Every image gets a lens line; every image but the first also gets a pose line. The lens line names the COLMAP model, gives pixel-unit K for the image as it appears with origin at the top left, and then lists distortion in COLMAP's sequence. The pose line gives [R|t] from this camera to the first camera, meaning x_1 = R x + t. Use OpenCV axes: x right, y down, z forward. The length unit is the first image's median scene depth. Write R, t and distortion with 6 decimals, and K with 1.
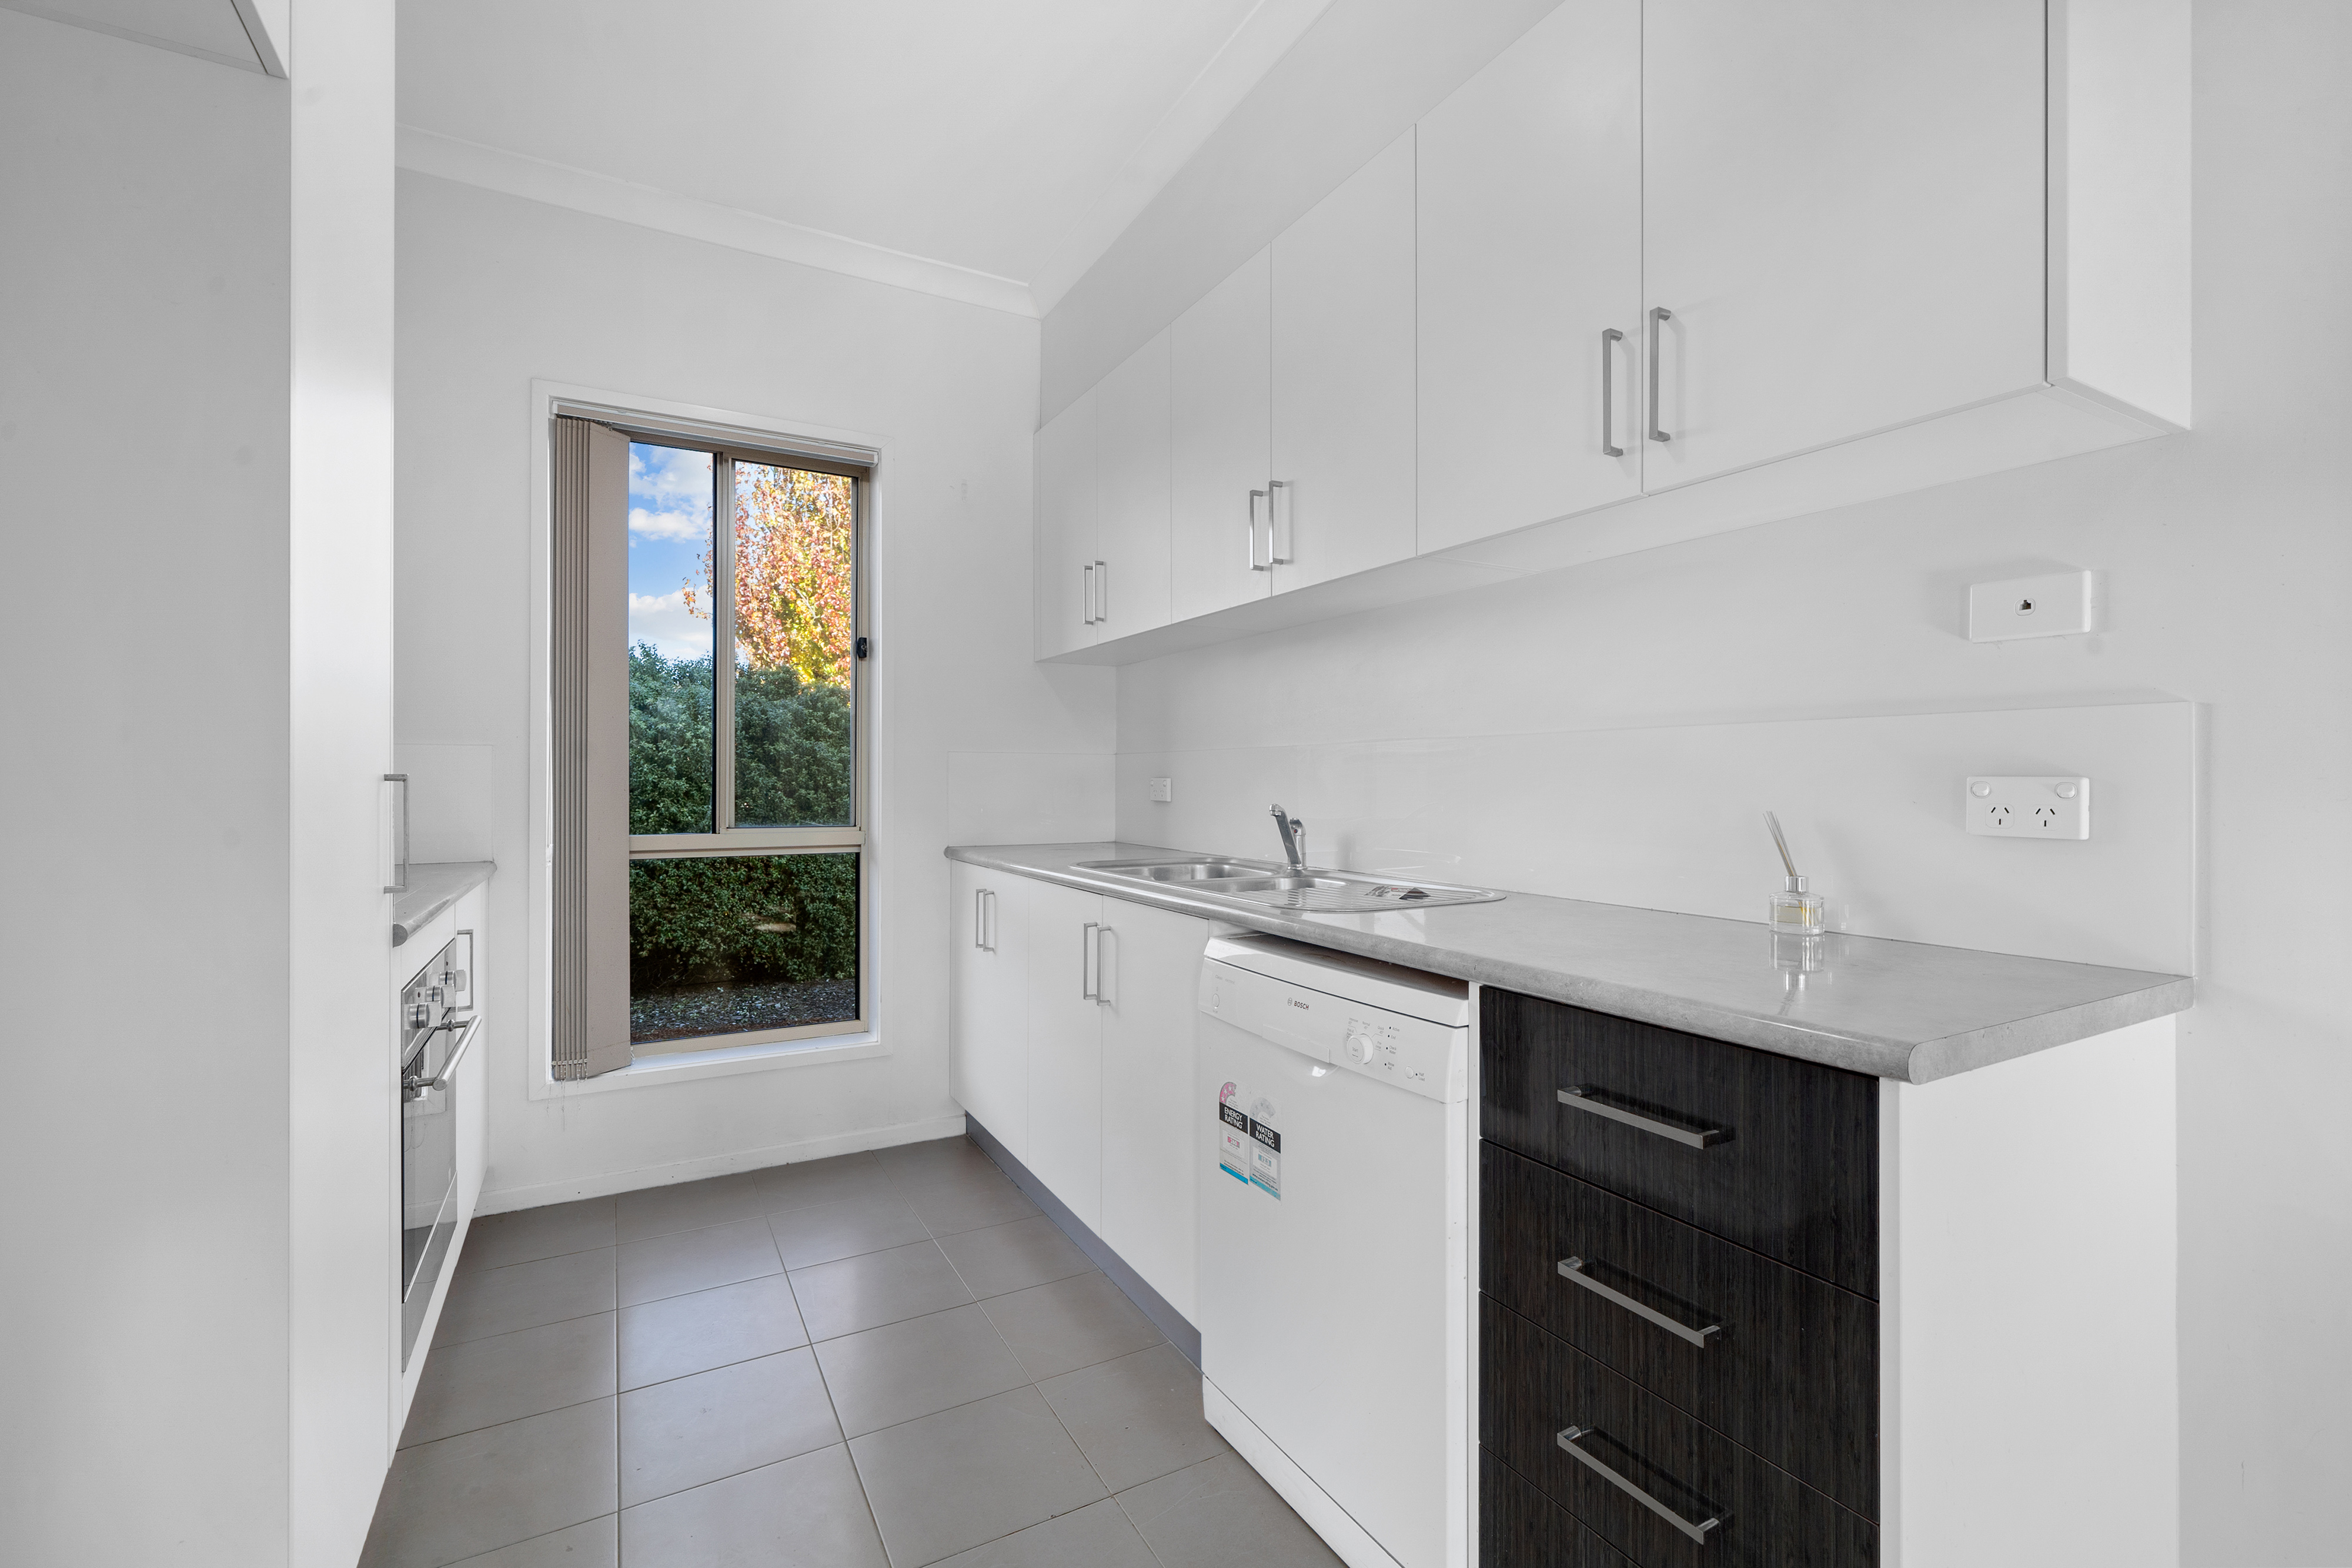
lens RADIAL K [[1004.5, 0, 1173.2], [0, 1004.5, 776.7], [0, 0, 1]] dist [-0.001400, -0.000032]
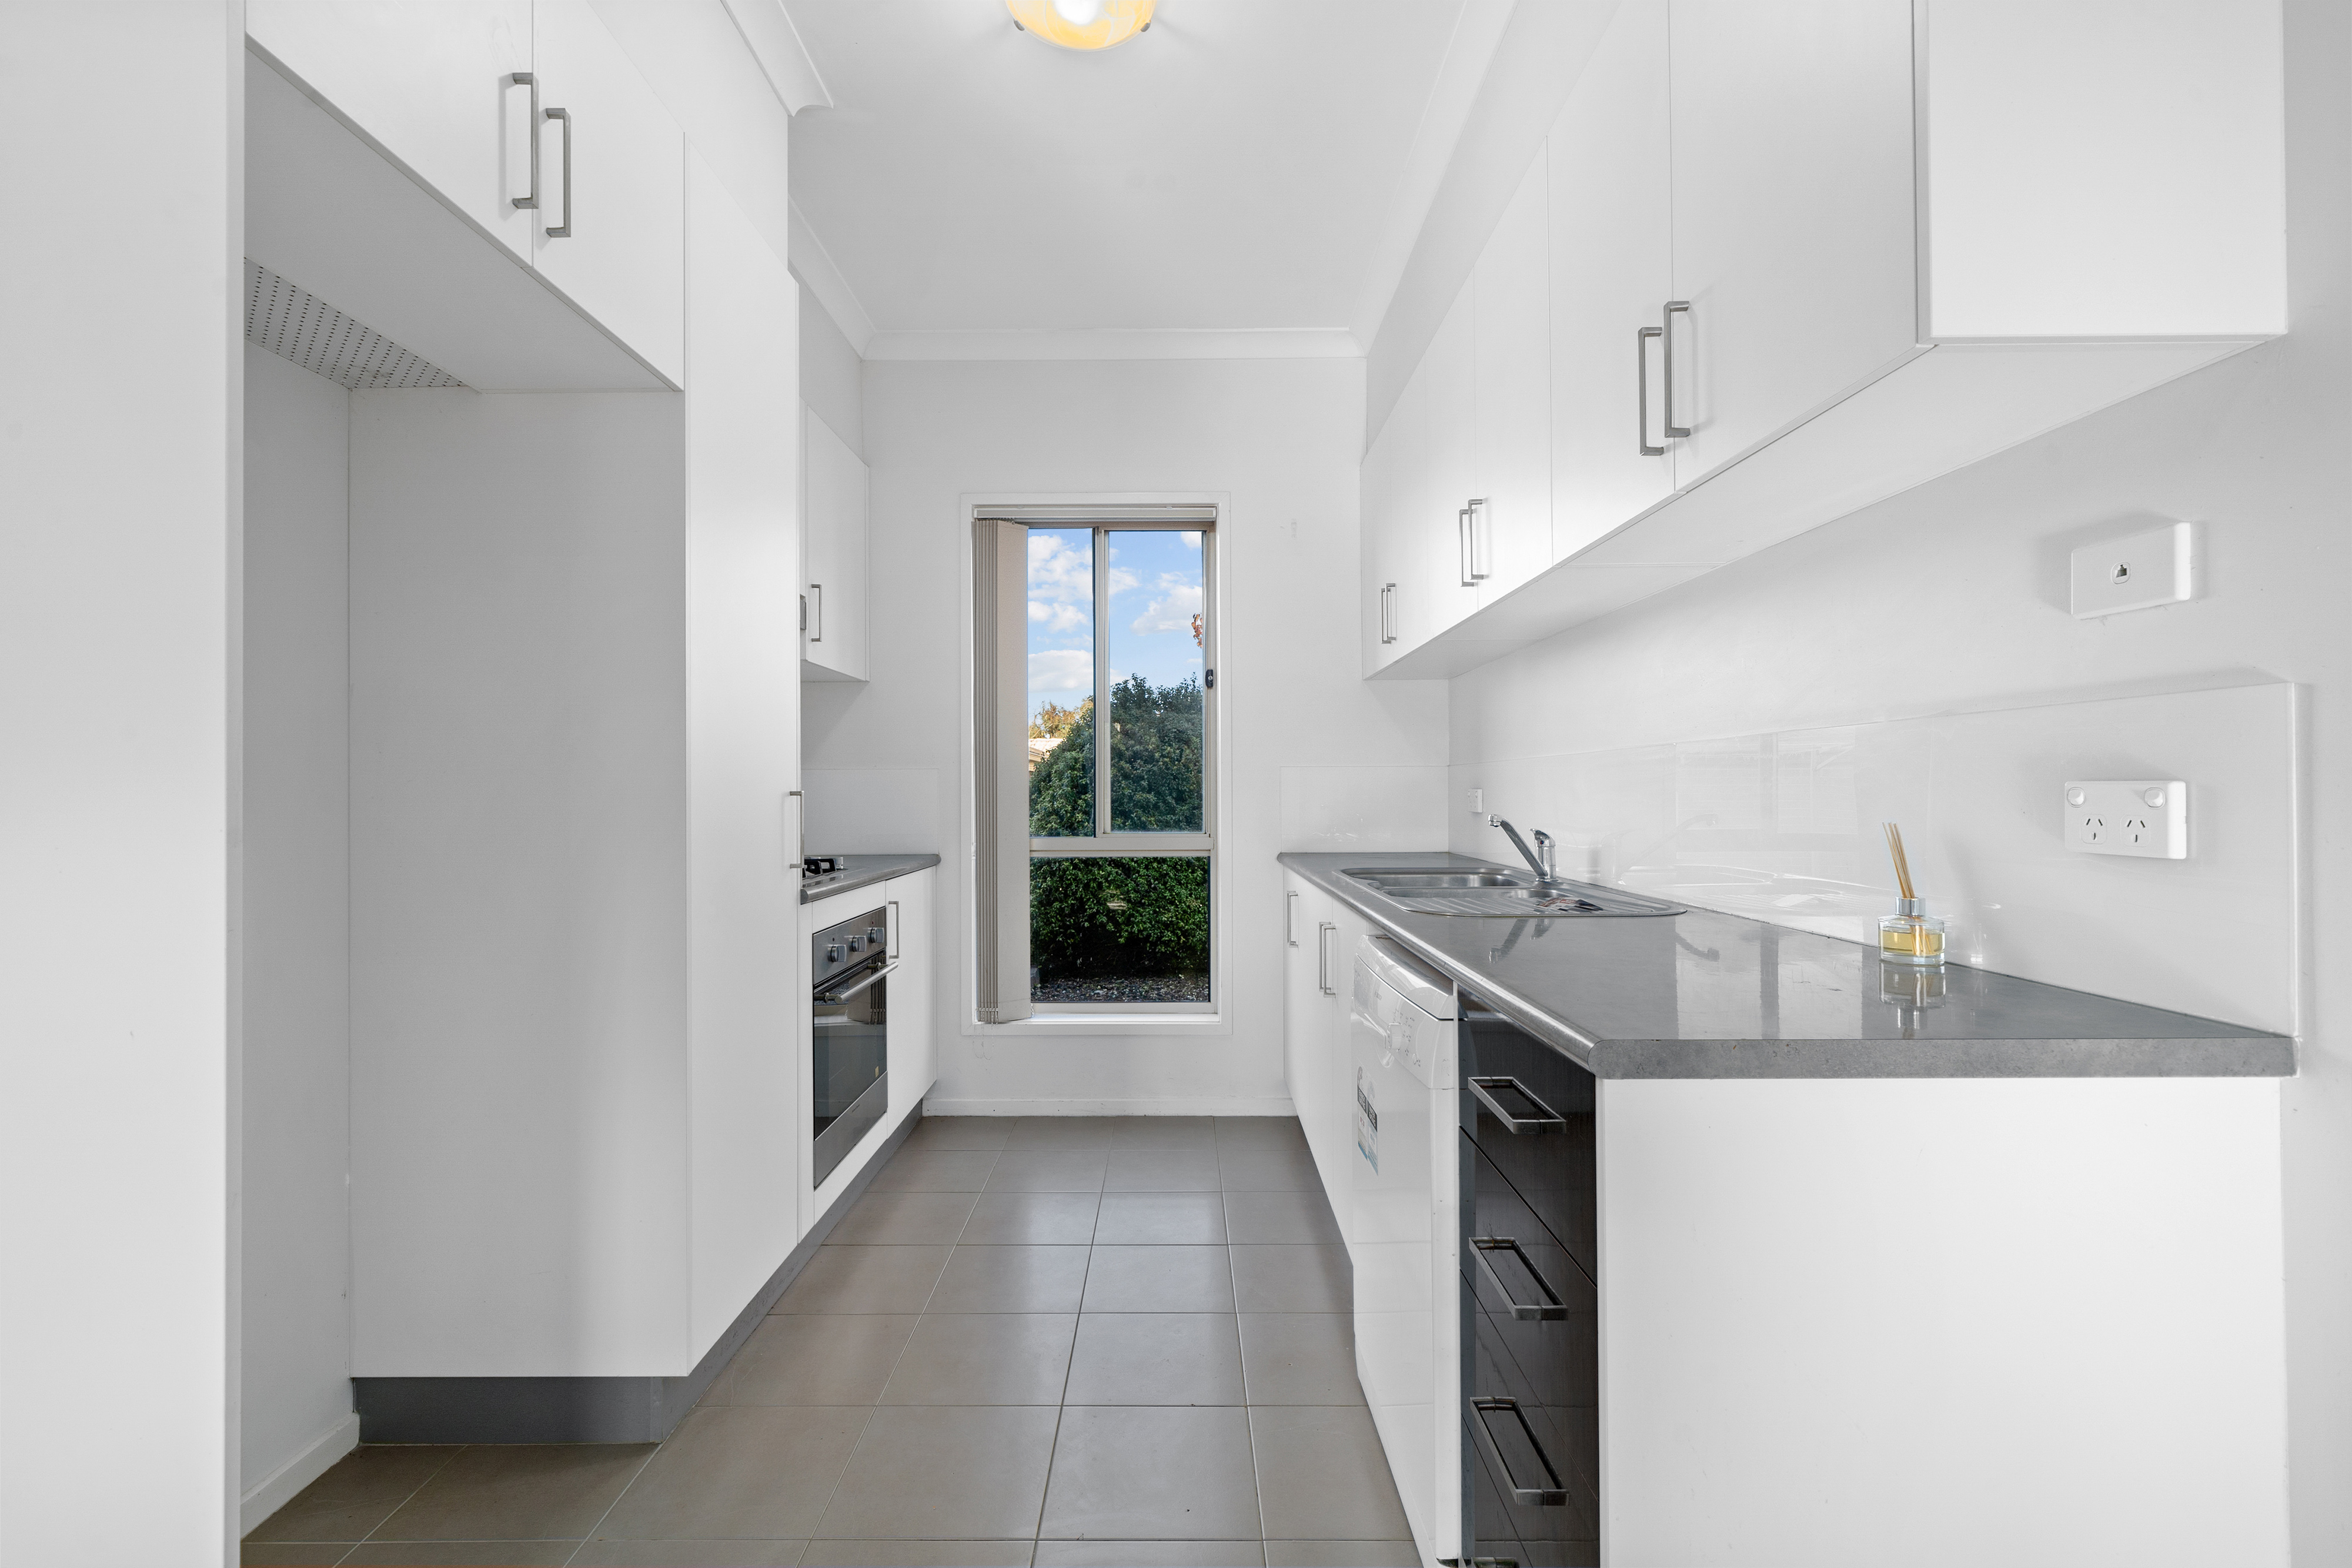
lens RADIAL K [[1021.7, 0, 1176.0], [0, 1021.7, 784.0], [0, 0, 1]] dist [-0.000884, -0.000225]
pose [[0.873166, -0.010884, -0.487301, 0.260948], [0.008938, 0.999940, -0.006319, 0.000378], [0.487341, 0.001162, 0.873211, -0.044602]]
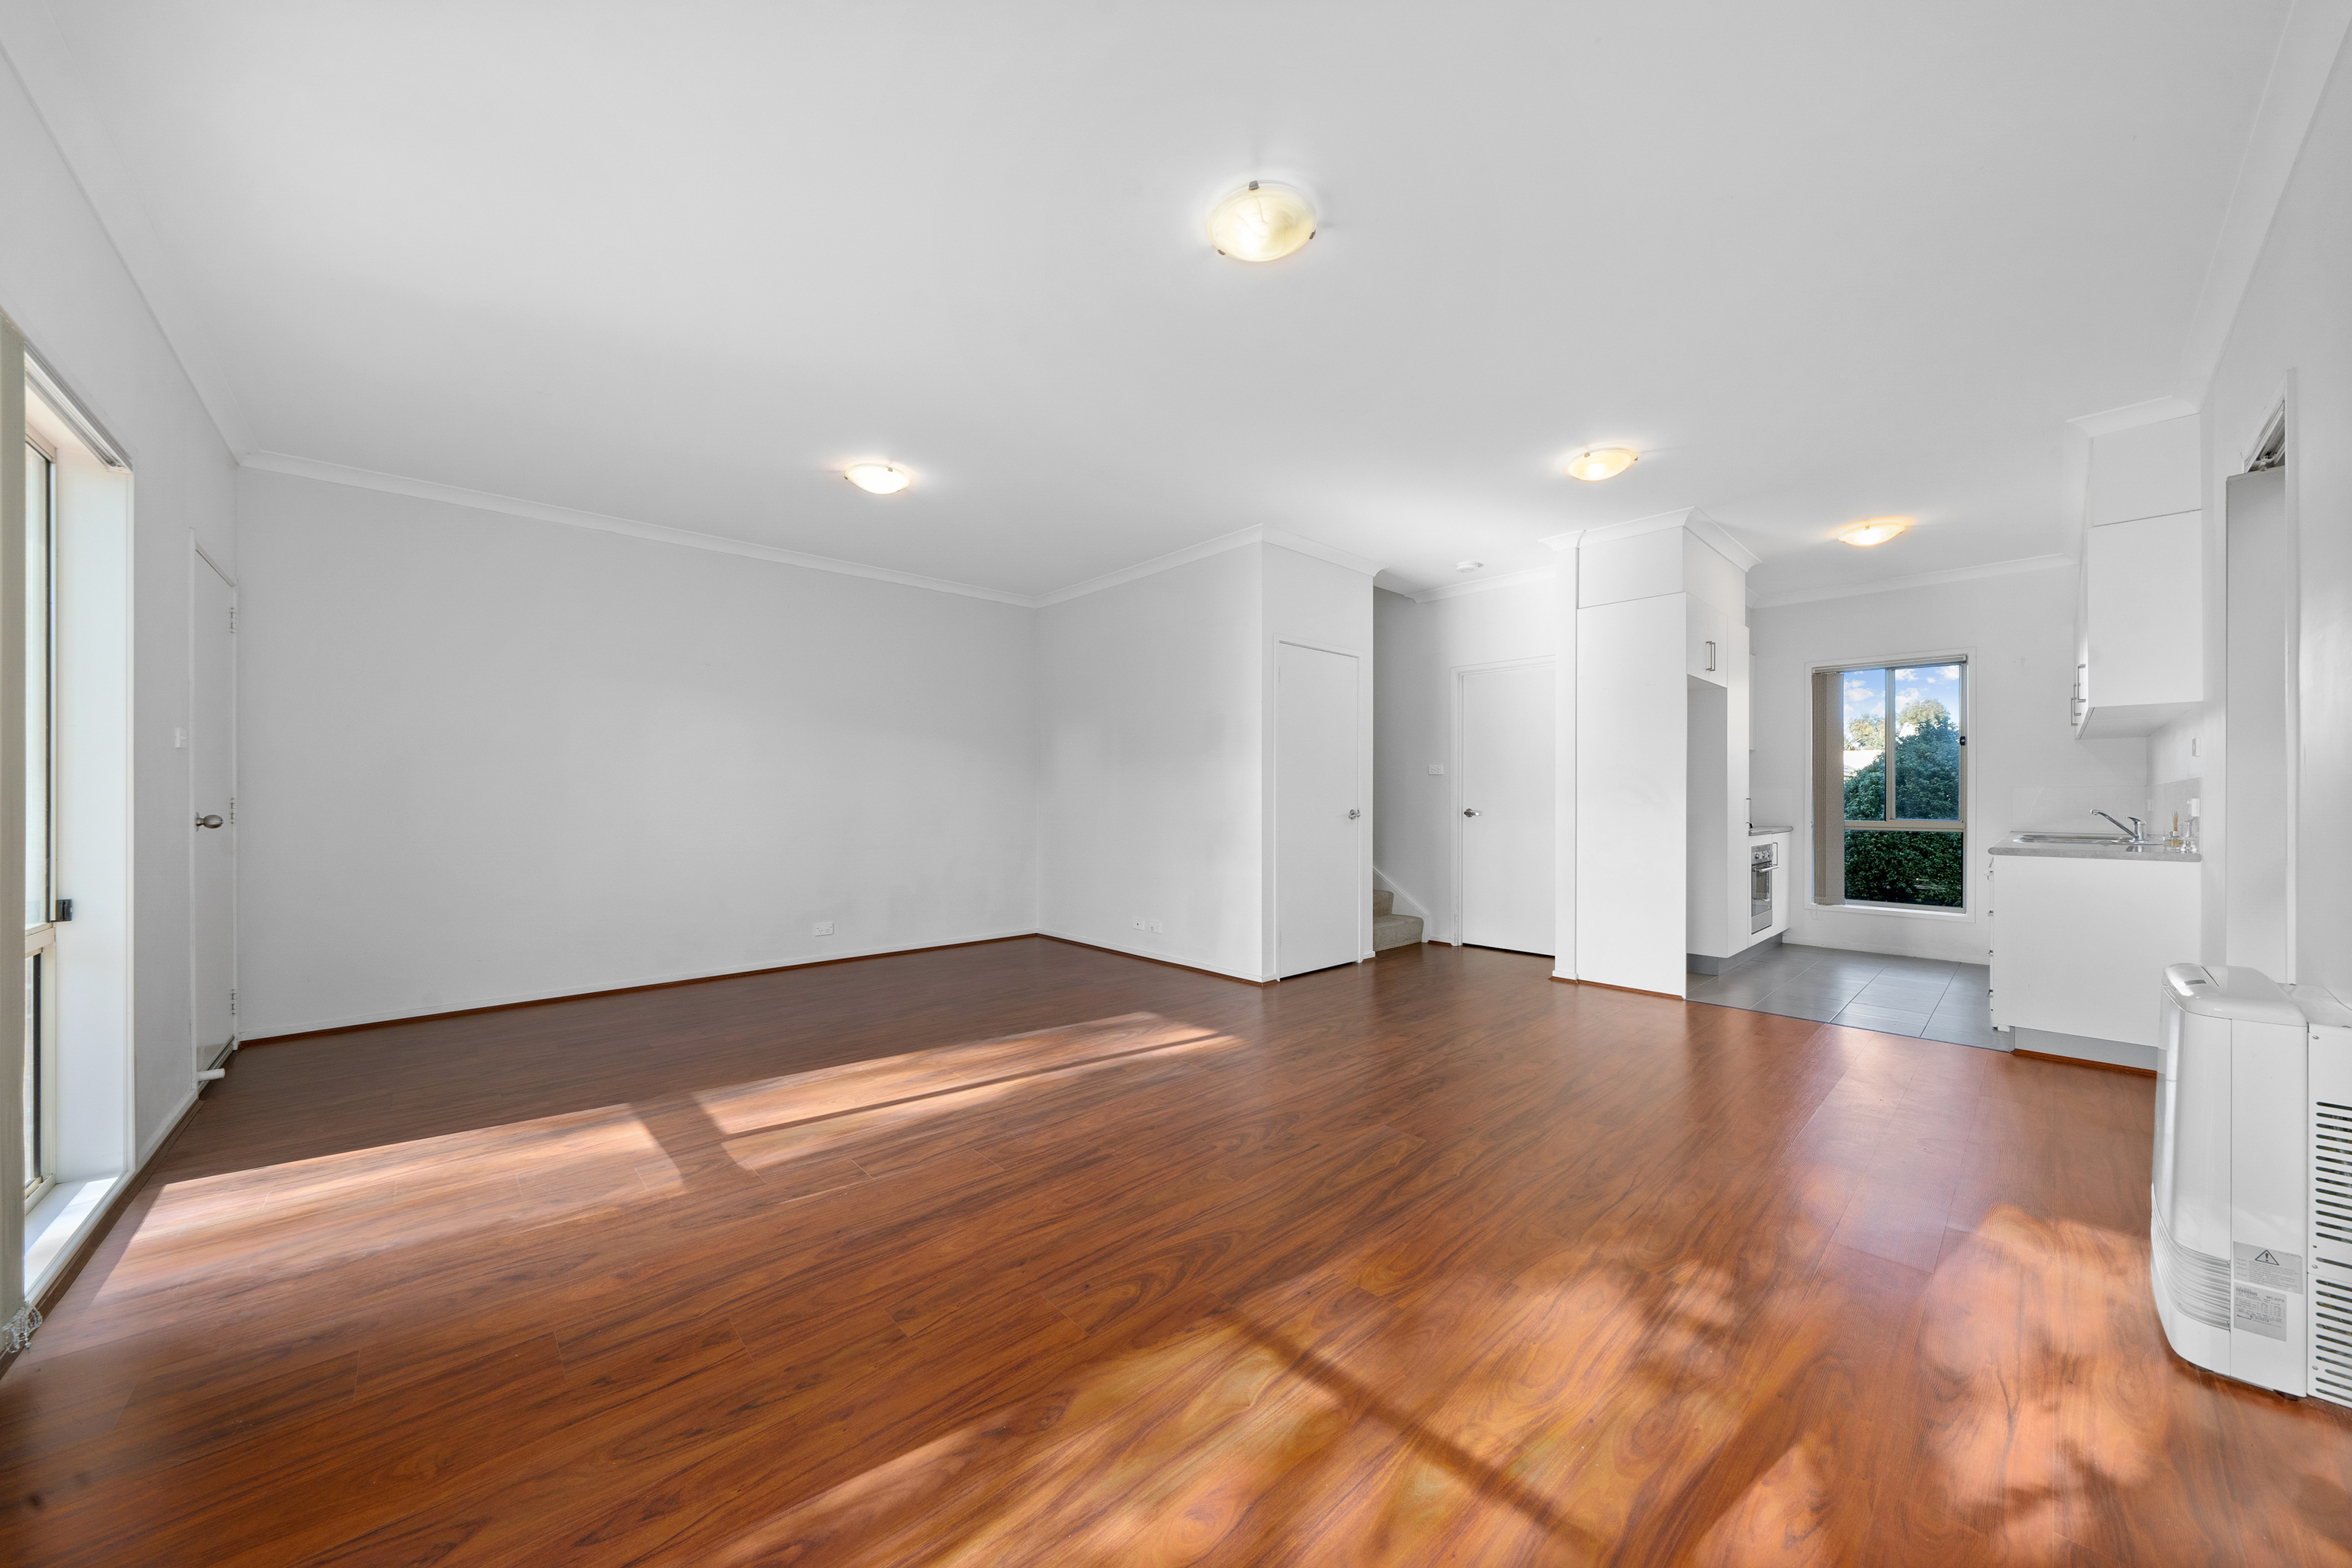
lens RADIAL K [[813.3, 0, 1177.2], [0, 813.3, 796.7], [0, 0, 1]] dist [-0.000941, -0.000084]
pose [[0.240047, -0.002791, -0.970757, 1.189021], [0.000351, 0.999996, -0.002788, 0.000095], [0.970761, 0.000328, 0.240047, -1.312543]]
